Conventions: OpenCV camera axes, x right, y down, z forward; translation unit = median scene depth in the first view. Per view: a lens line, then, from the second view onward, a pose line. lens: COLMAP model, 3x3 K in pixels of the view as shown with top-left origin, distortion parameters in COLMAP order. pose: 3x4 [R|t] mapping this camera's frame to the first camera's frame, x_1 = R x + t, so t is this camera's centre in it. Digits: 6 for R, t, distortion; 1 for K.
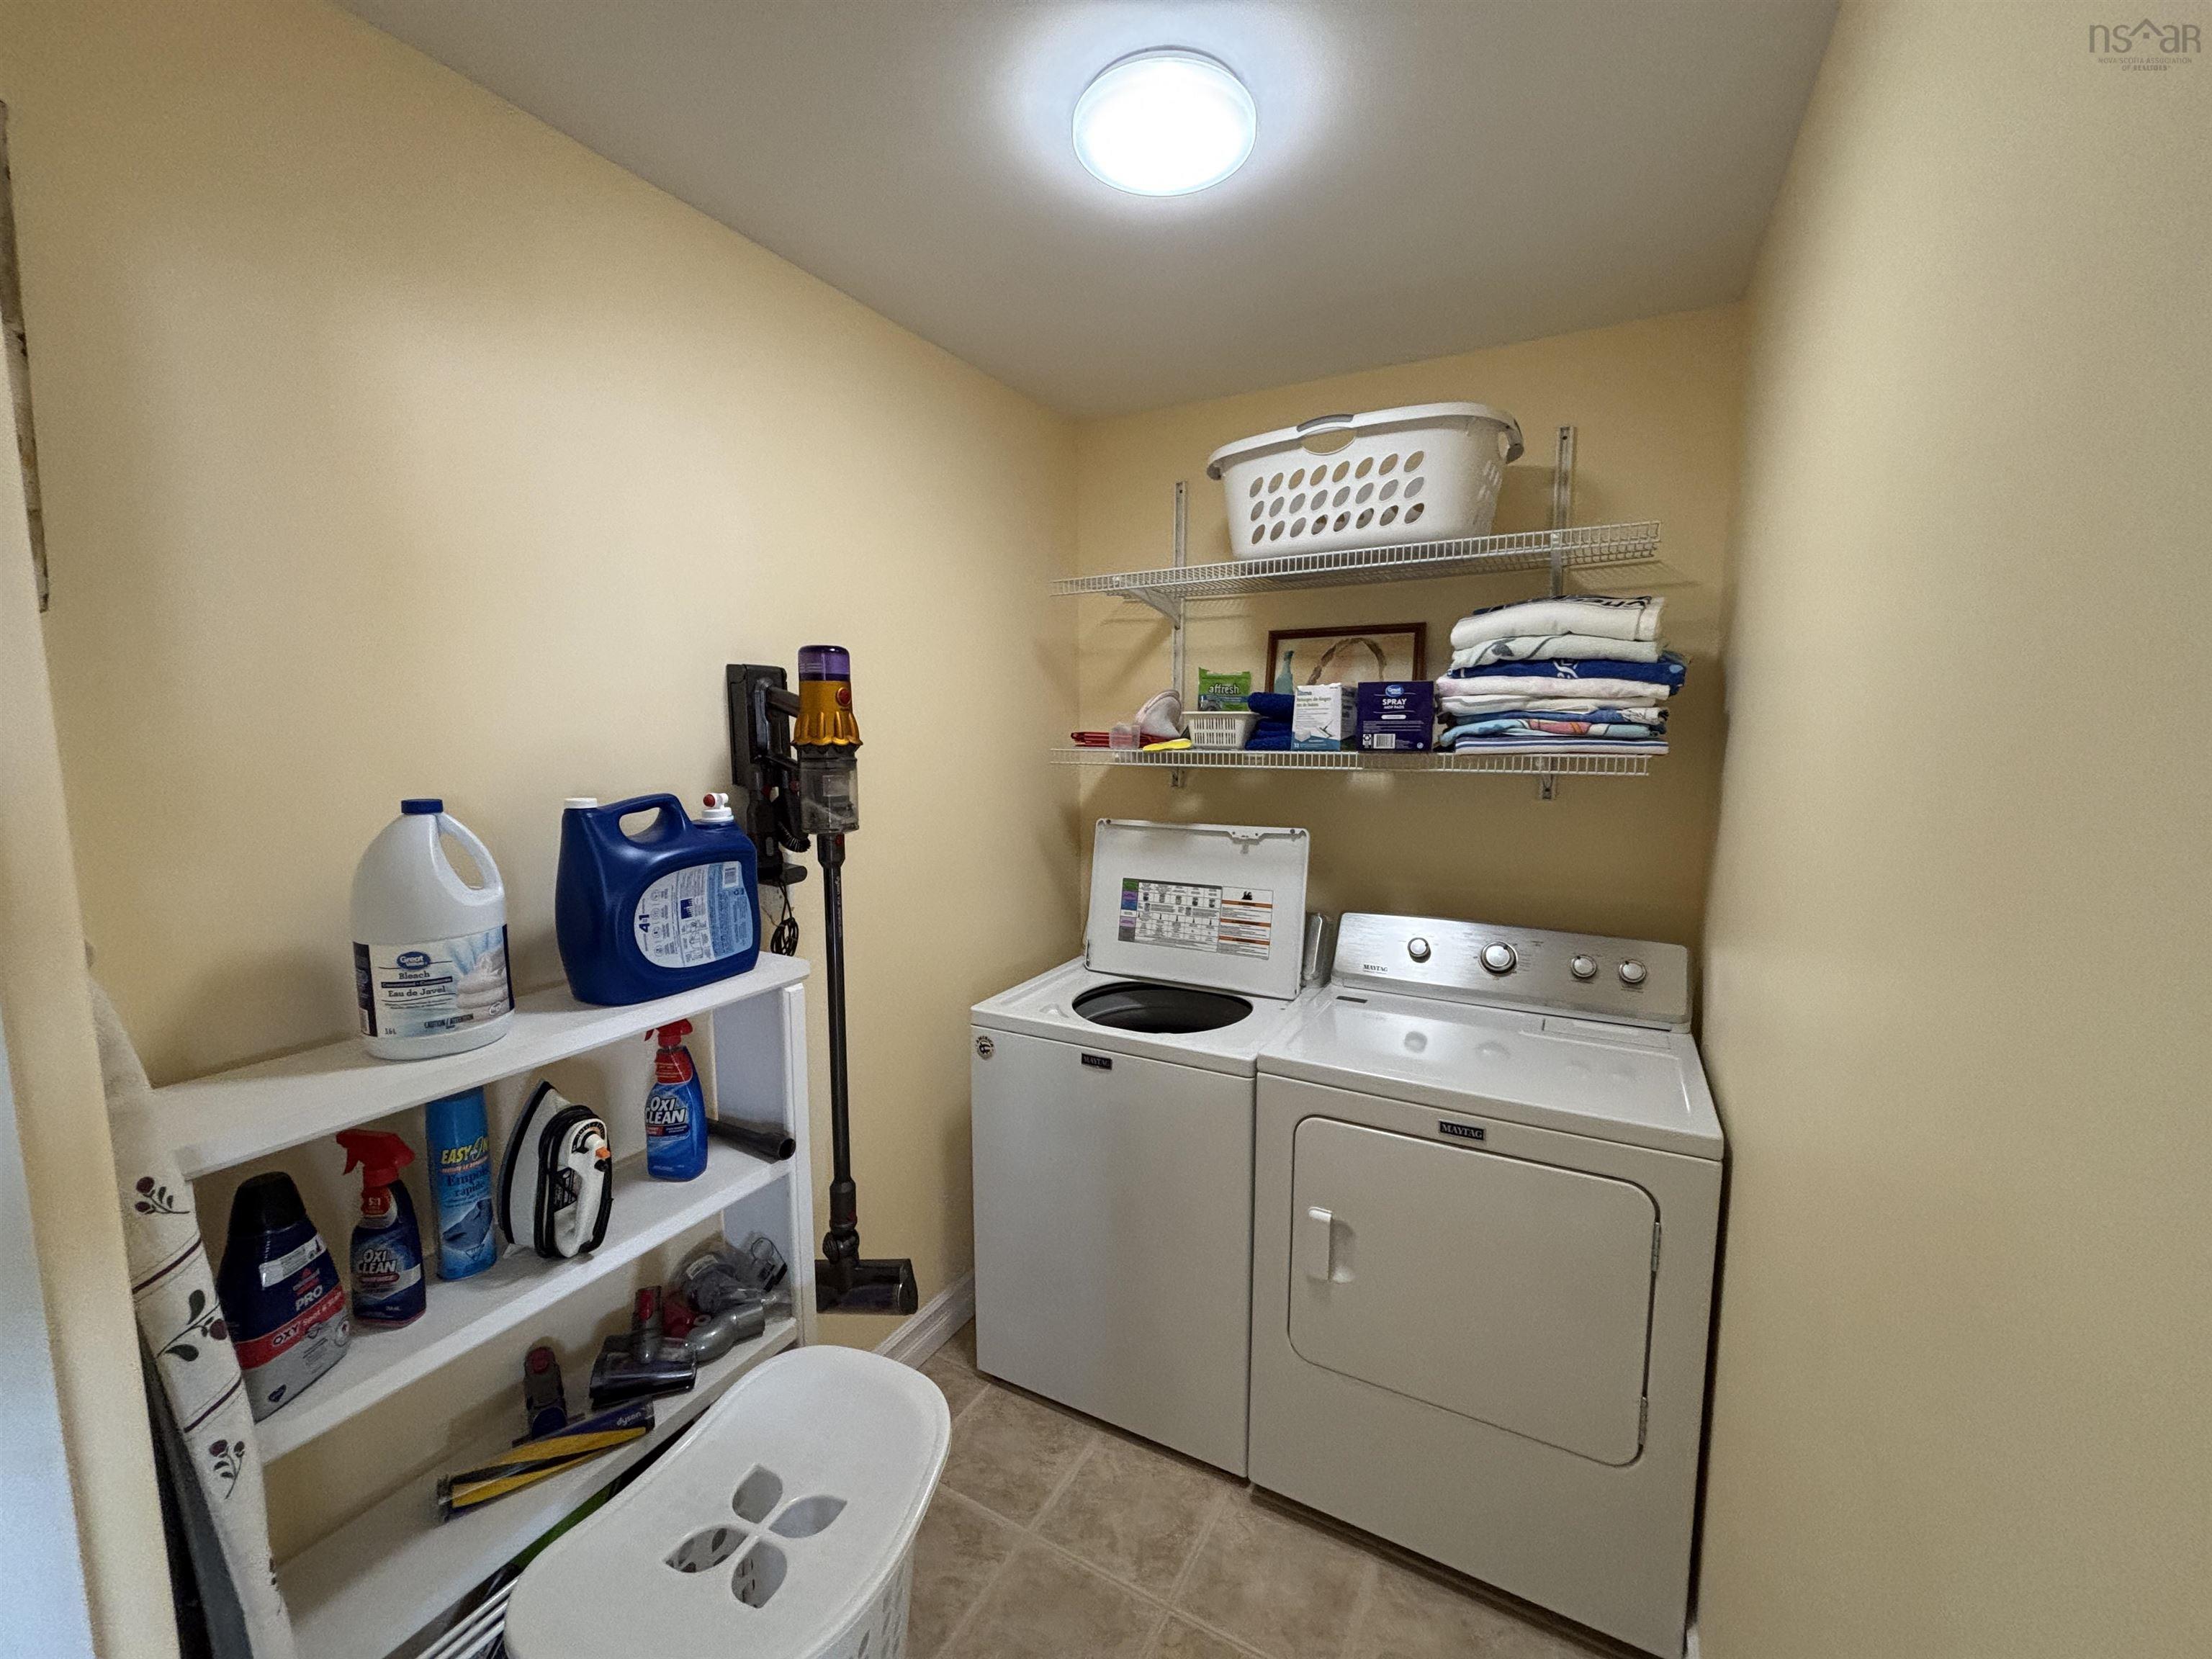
lens RADIAL K [[891.7, 0, 1106.1], [0, 891.7, 833.0], [0, 0, 1]] dist [-0.002555, 0.000650]
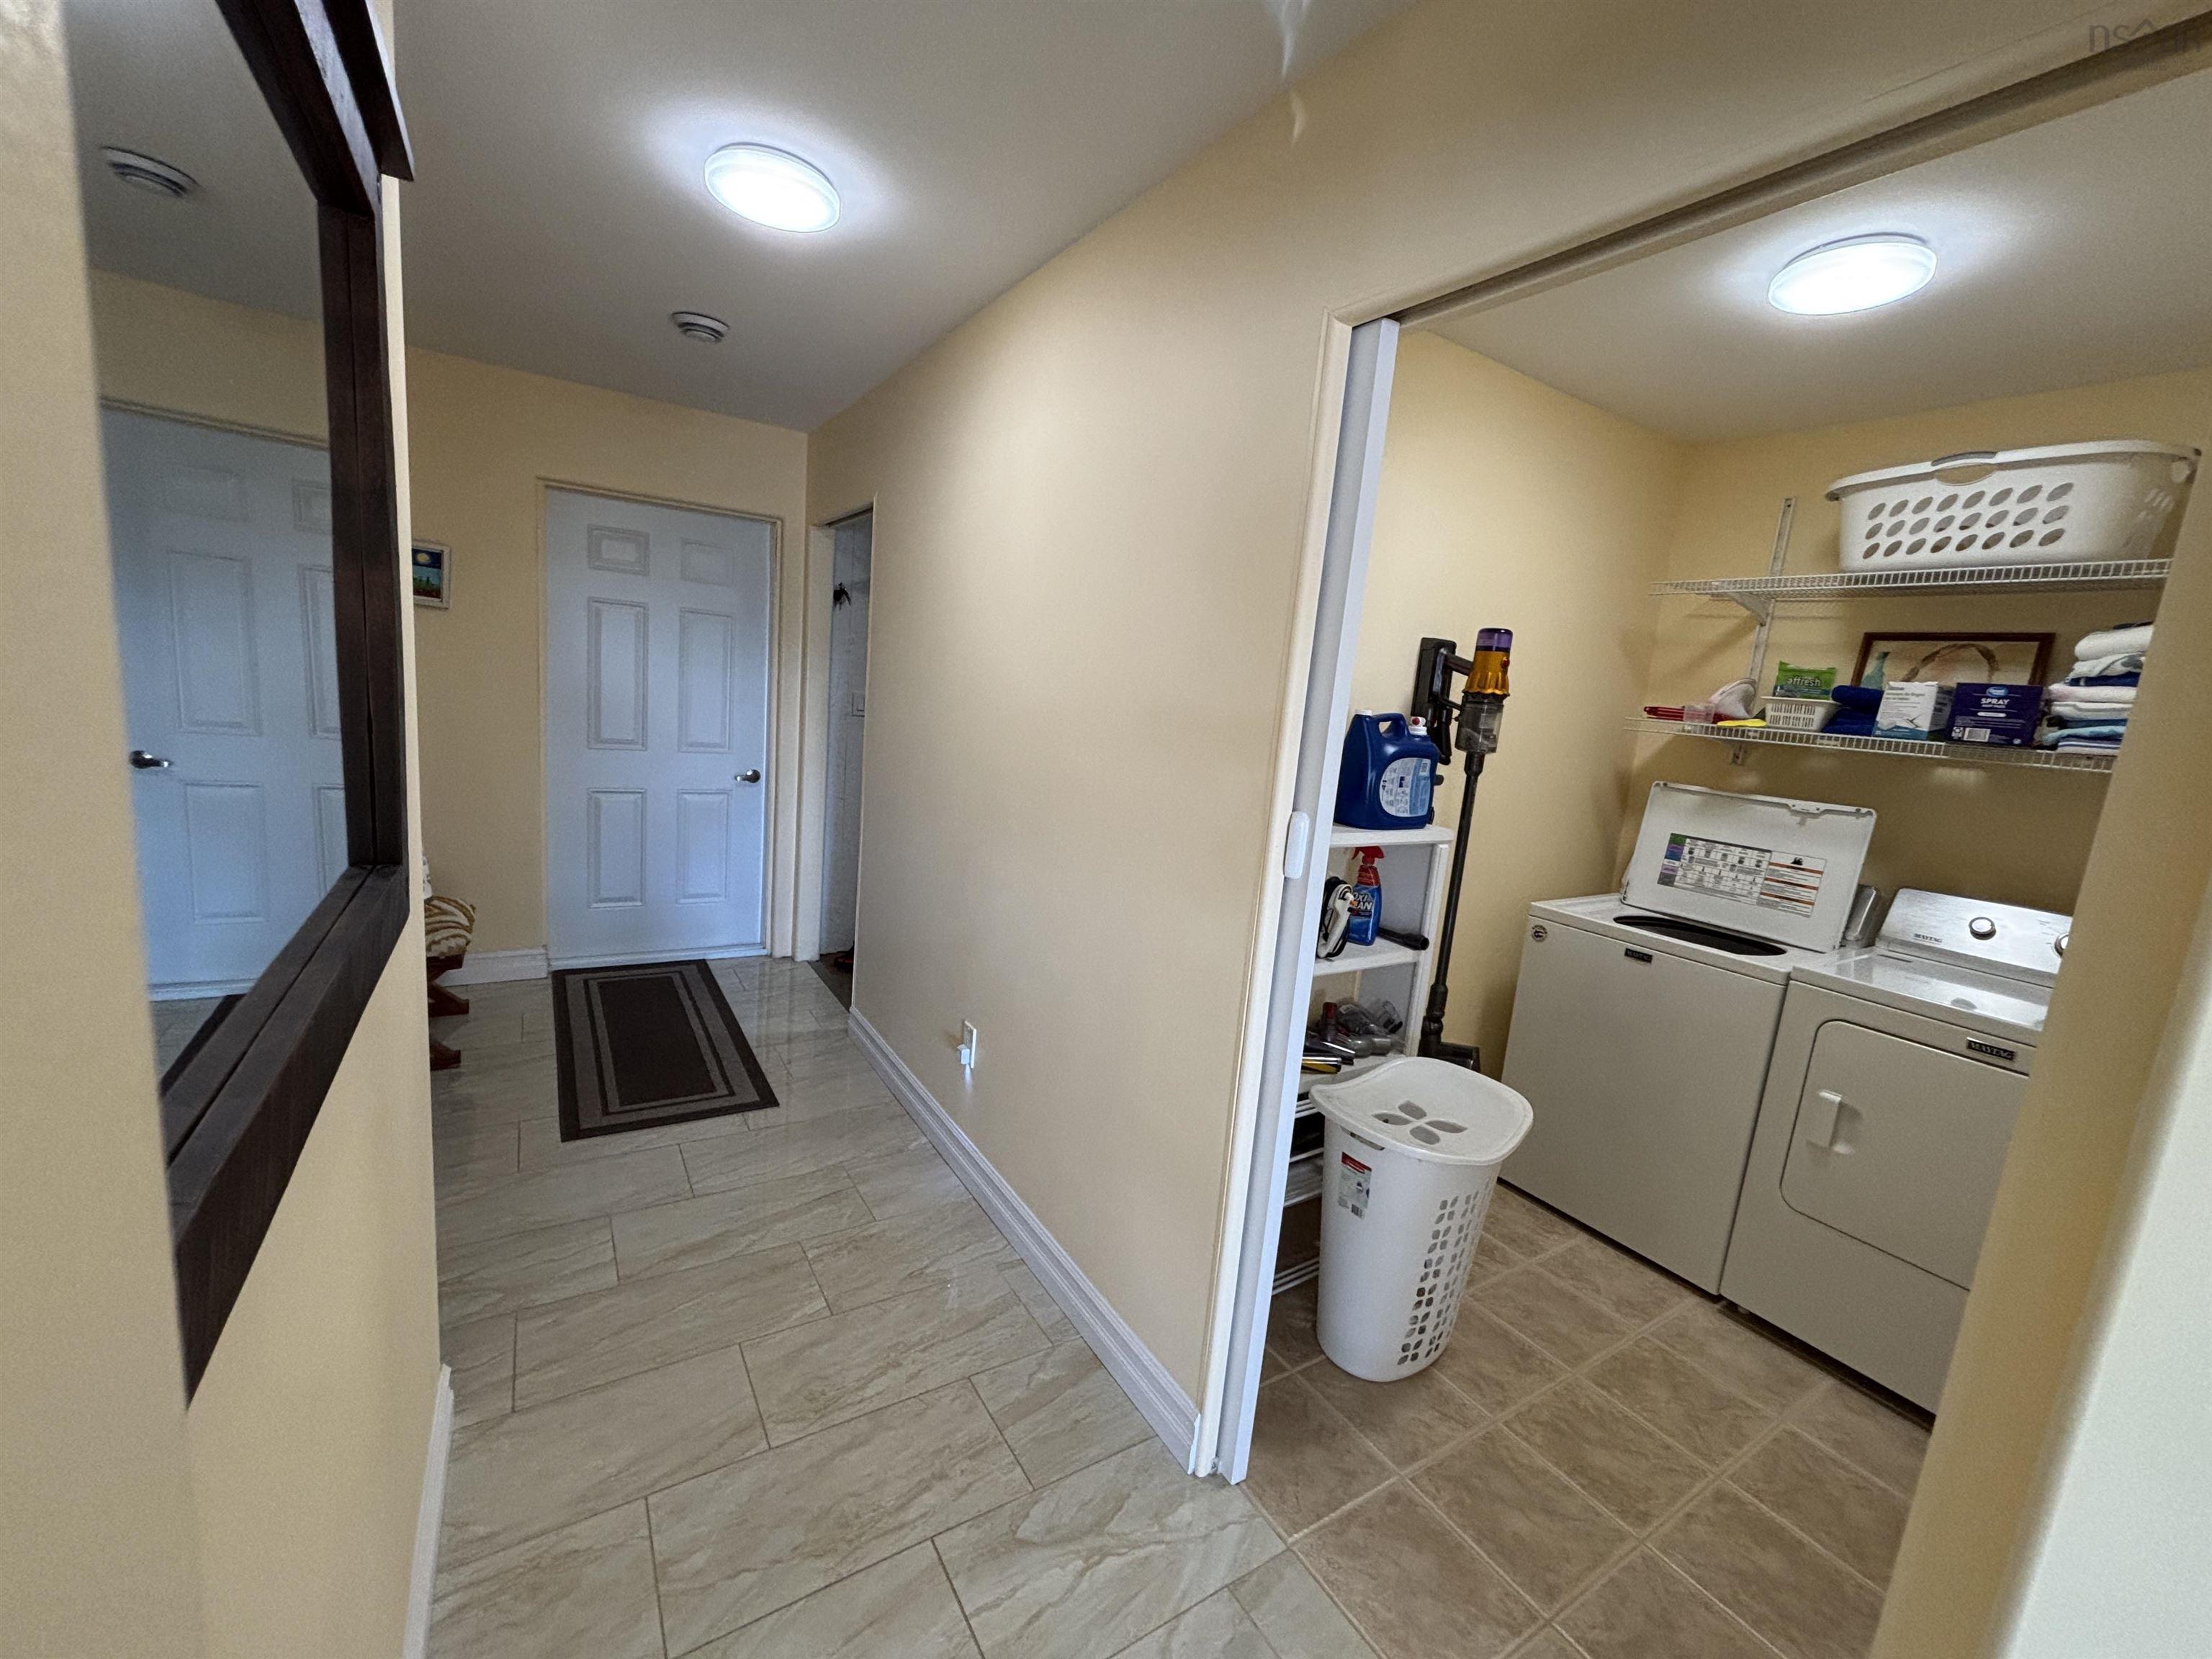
lens RADIAL K [[891.7, 0, 1108.1], [0, 891.7, 830.8], [0, 0, 1]] dist [-0.002555, 0.000650]
pose [[0.874046, 0.155495, -0.460287, -0.119695], [-0.143892, 0.987746, 0.060444, 0.111187], [0.464045, 0.013401, 0.885710, -0.537733]]
